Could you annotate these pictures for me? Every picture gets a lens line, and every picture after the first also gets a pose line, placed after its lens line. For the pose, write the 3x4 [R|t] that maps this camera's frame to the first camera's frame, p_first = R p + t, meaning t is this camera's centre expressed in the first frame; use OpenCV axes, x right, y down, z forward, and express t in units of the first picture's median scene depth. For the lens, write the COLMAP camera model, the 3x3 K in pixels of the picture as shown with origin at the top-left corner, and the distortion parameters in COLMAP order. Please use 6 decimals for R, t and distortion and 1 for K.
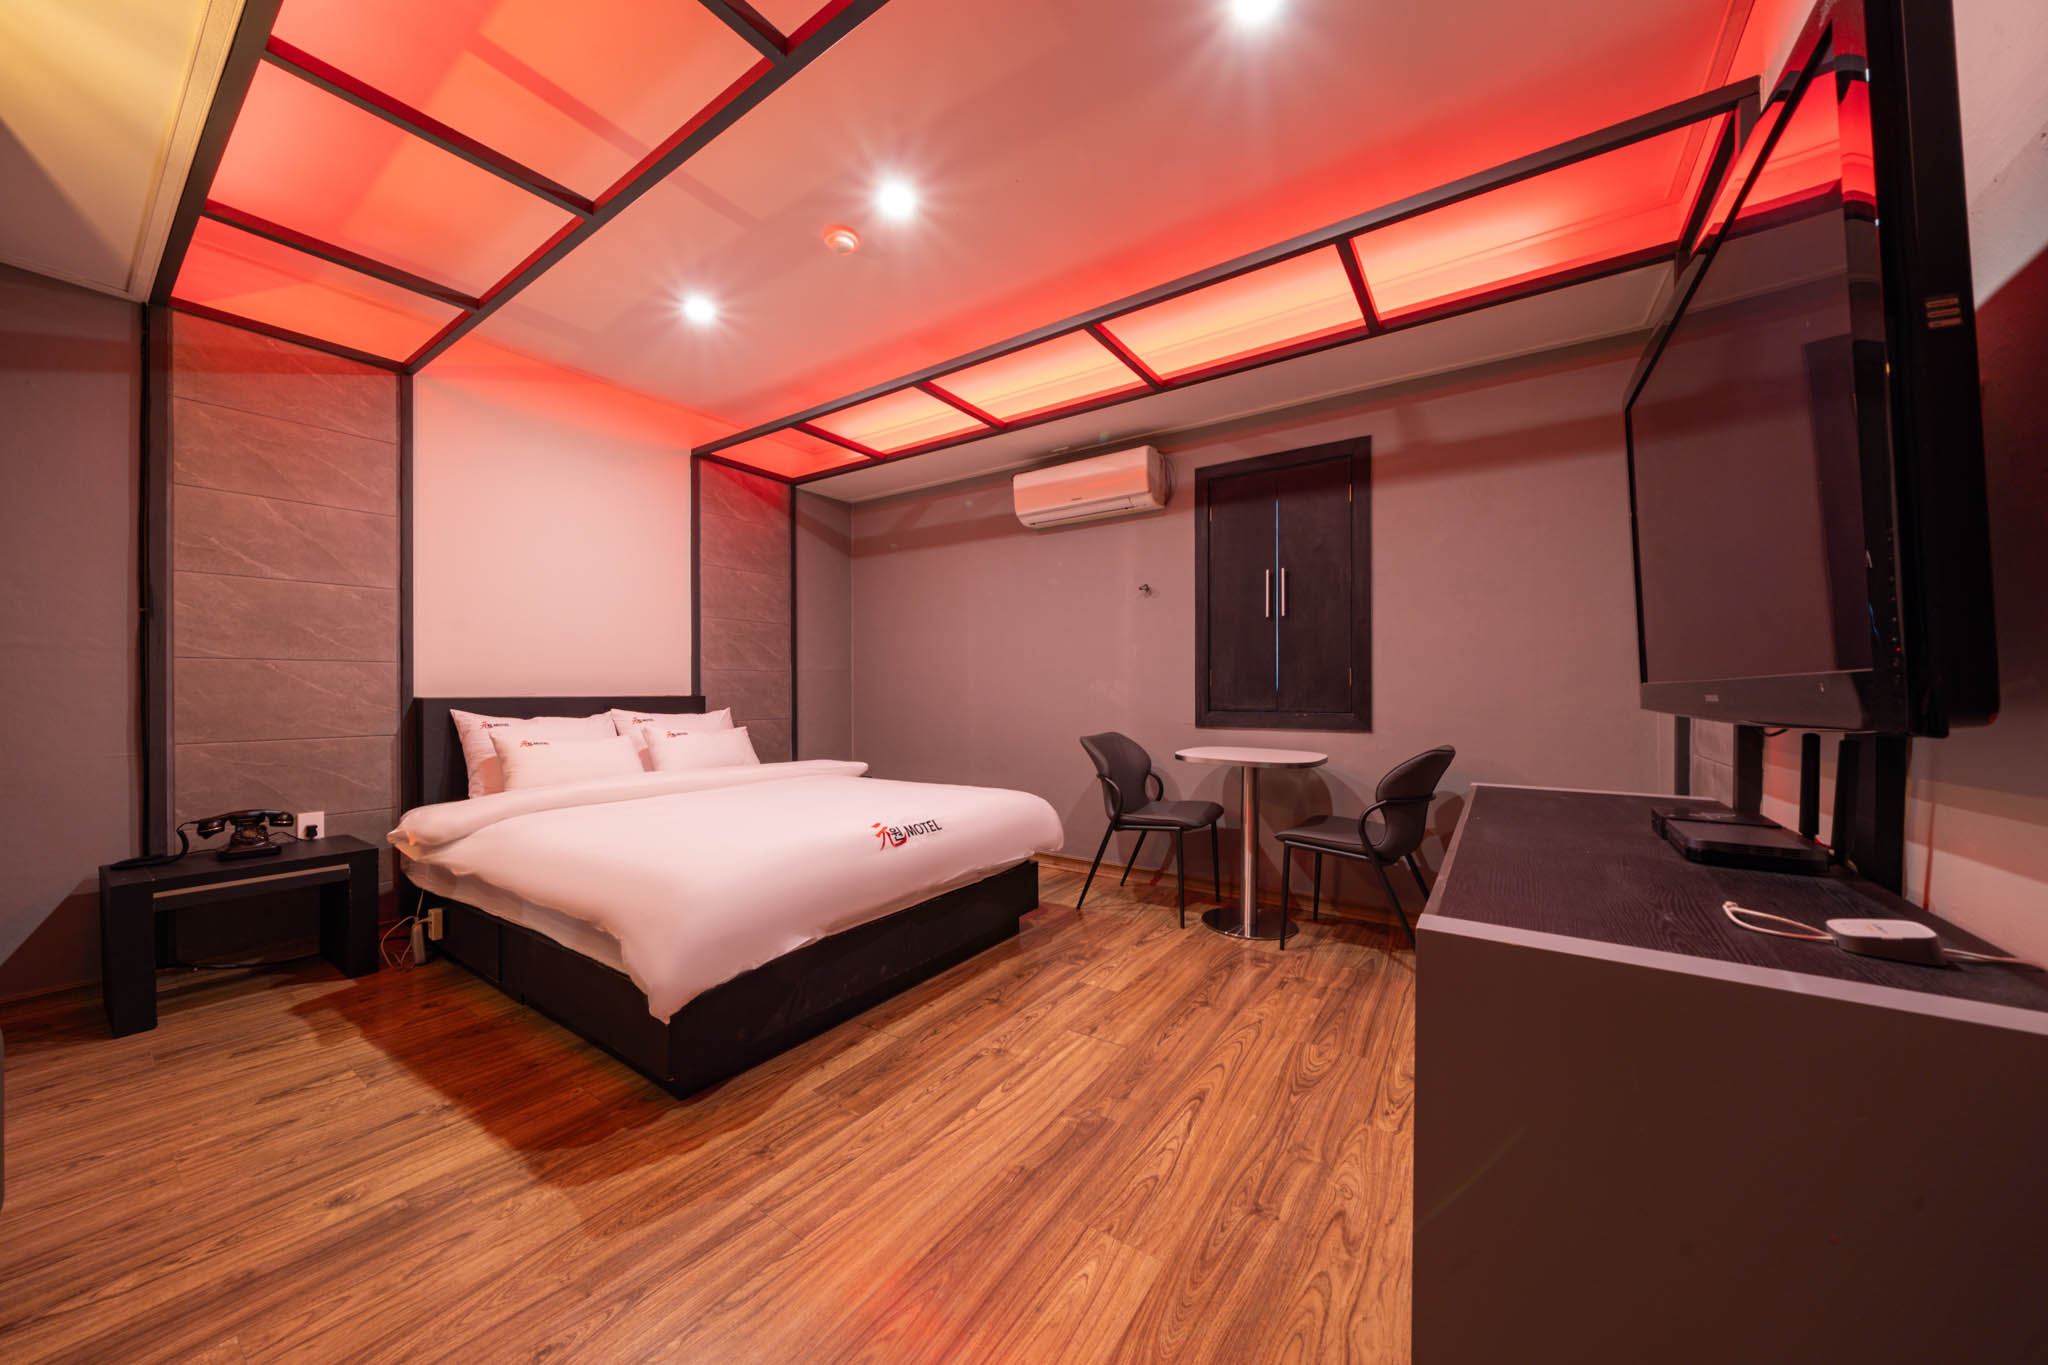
lens RADIAL K [[696.4, 0, 1018.8], [0, 696.4, 686.7], [0, 0, 1]] dist [-0.002211, -0.000024]
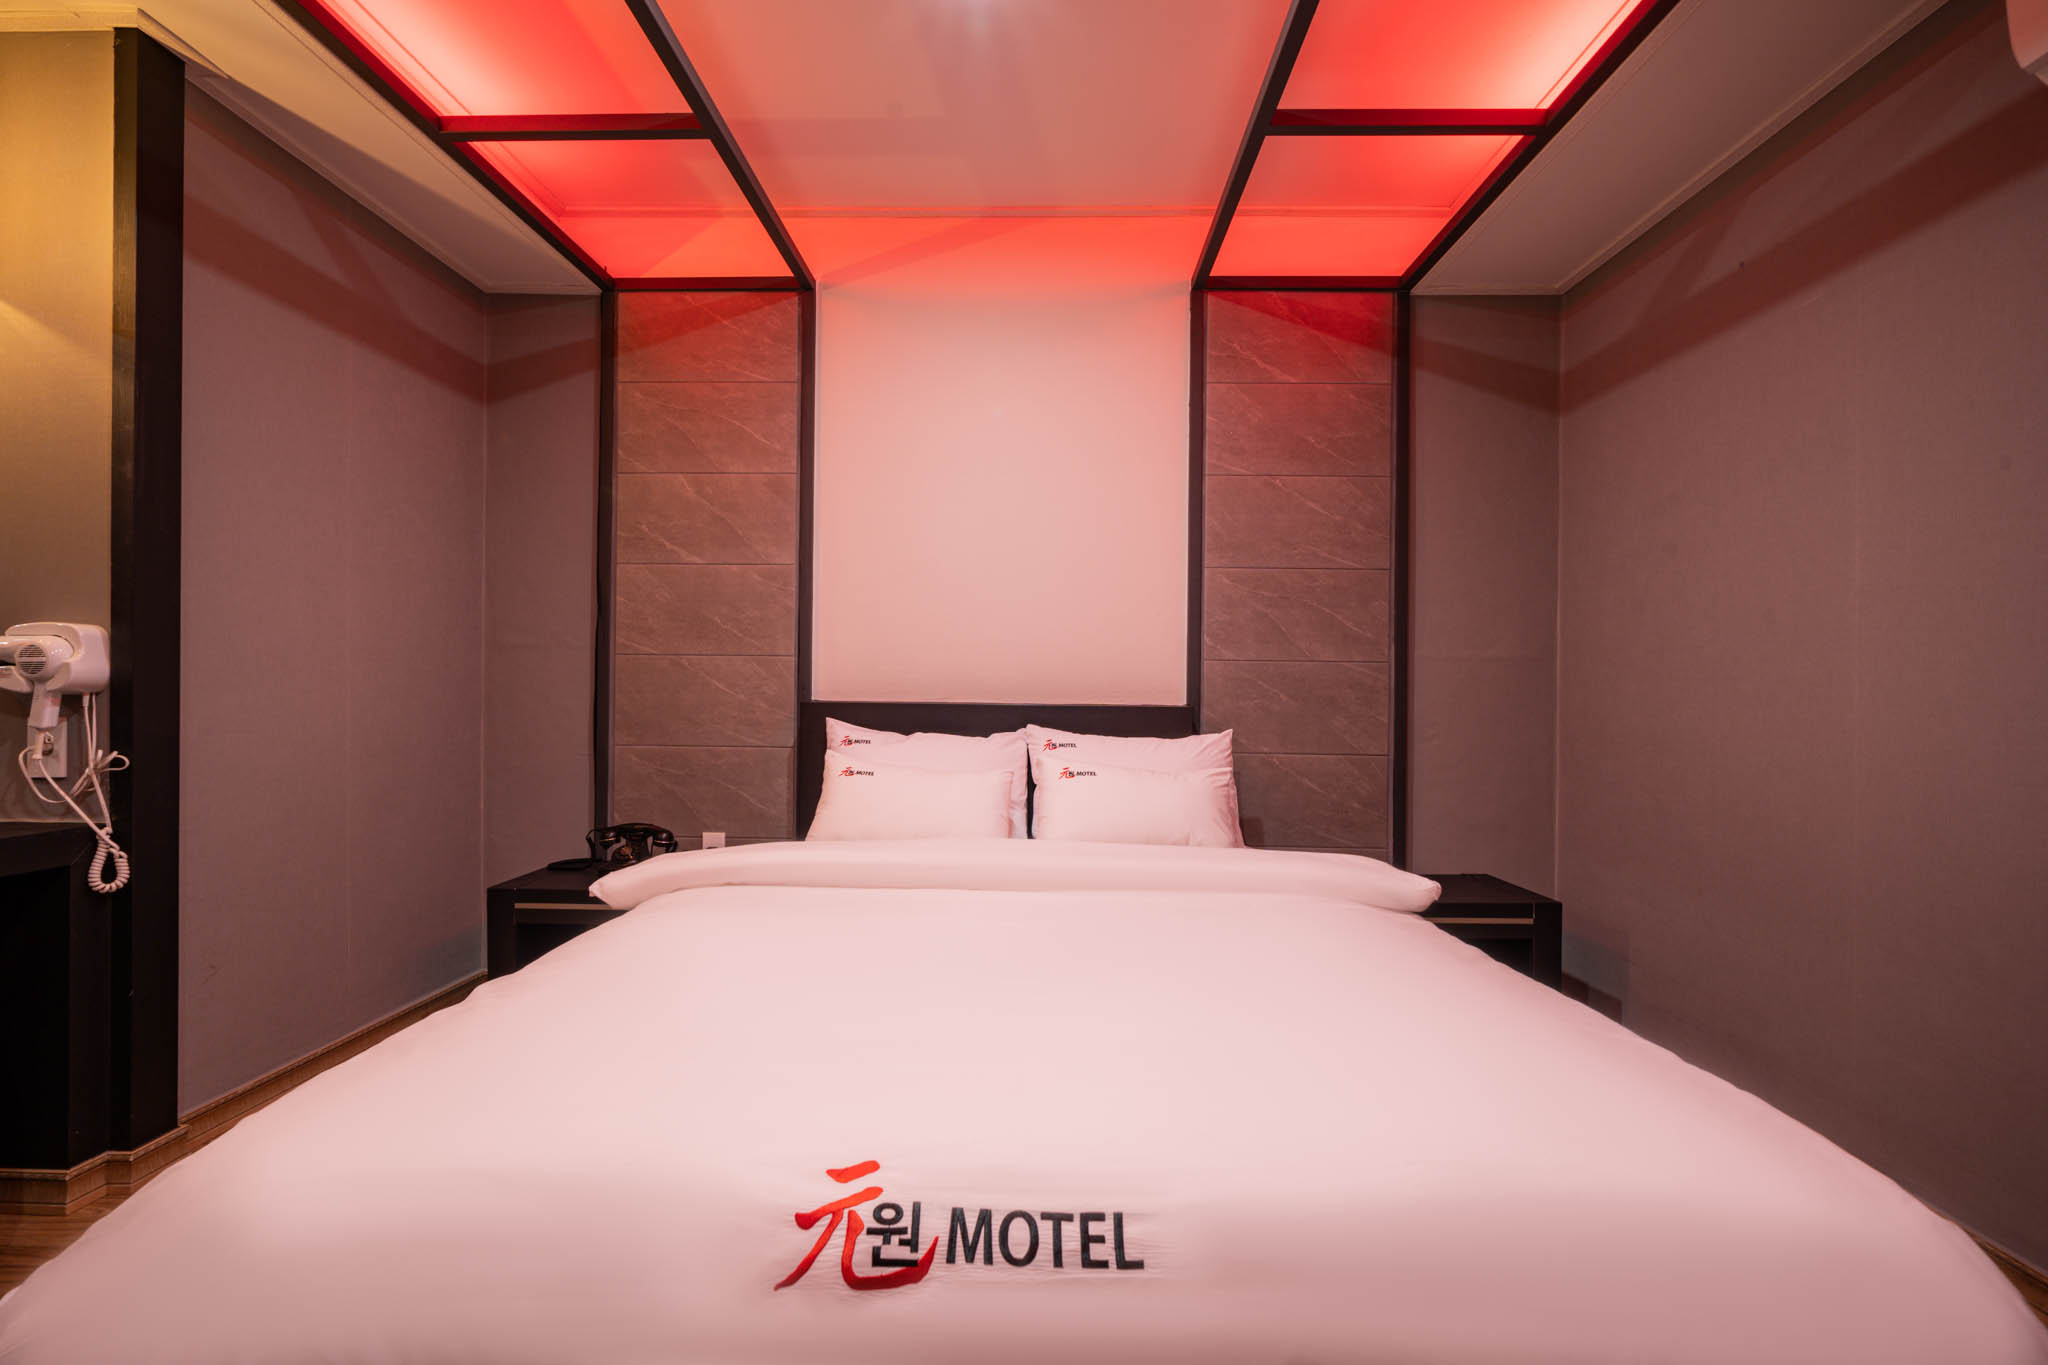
lens RADIAL K [[904.6, 0, 1019.5], [0, 904.6, 688.4], [0, 0, 1]] dist [0.002318, 0.000050]
pose [[0.547998, 0.008551, -0.836436, 0.113293], [-0.009422, 0.999947, 0.004050, -0.004605], [0.836427, 0.005662, 0.548049, 0.649844]]
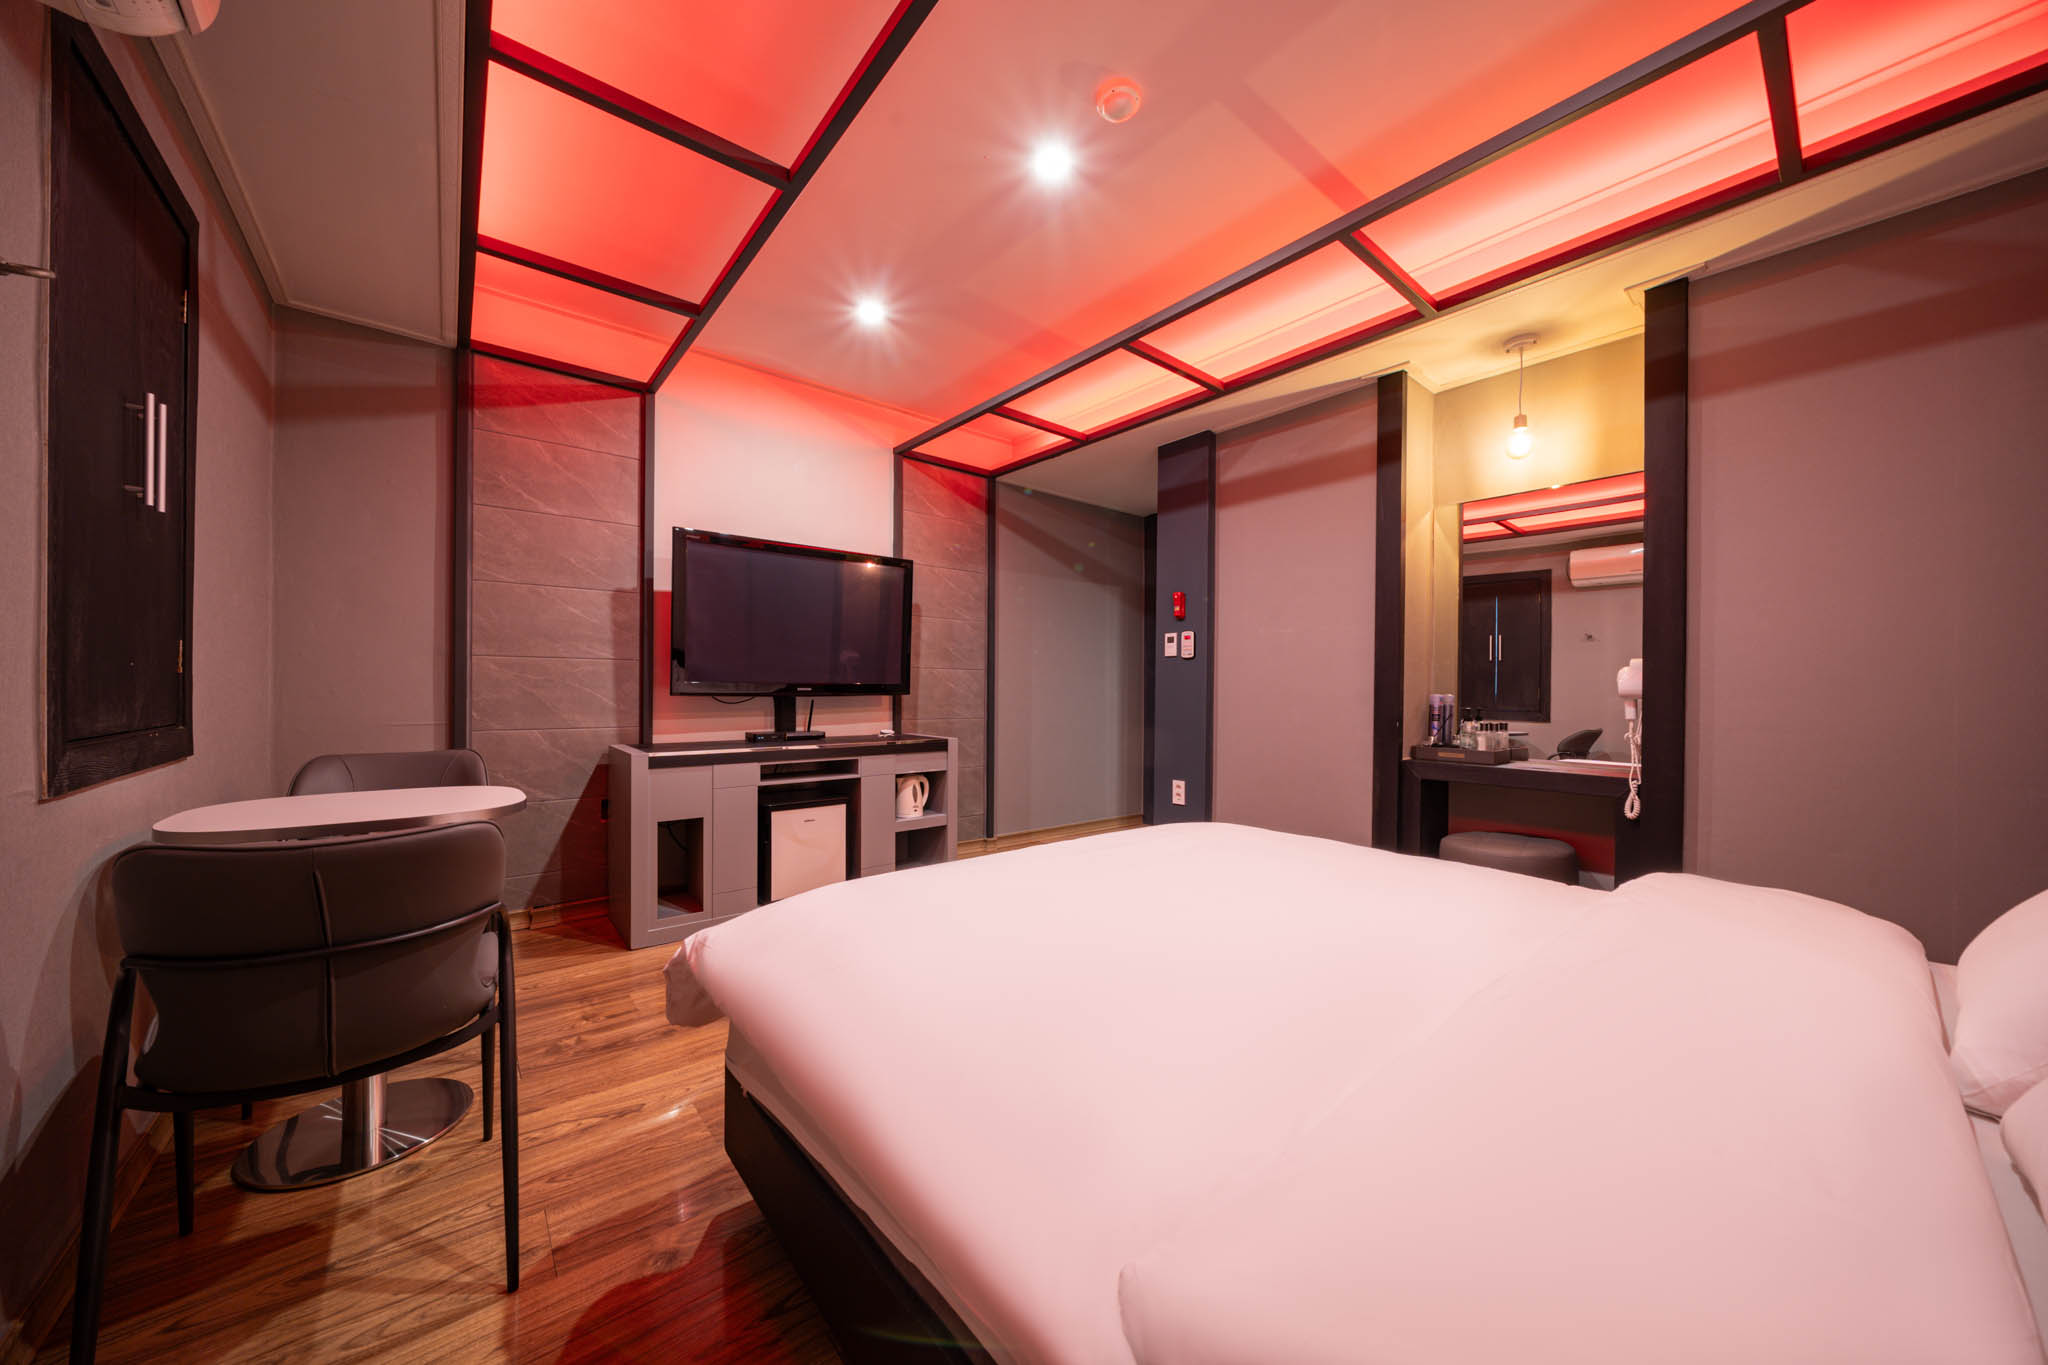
lens RADIAL K [[696.4, 0, 1011.2], [0, 696.4, 689.4], [0, 0, 1]] dist [-0.002211, -0.000024]
pose [[0.960473, 0.009118, -0.278225, -0.037351], [-0.007873, 0.999953, 0.005593, -0.001124], [0.278263, -0.003181, 0.960500, 0.116333]]
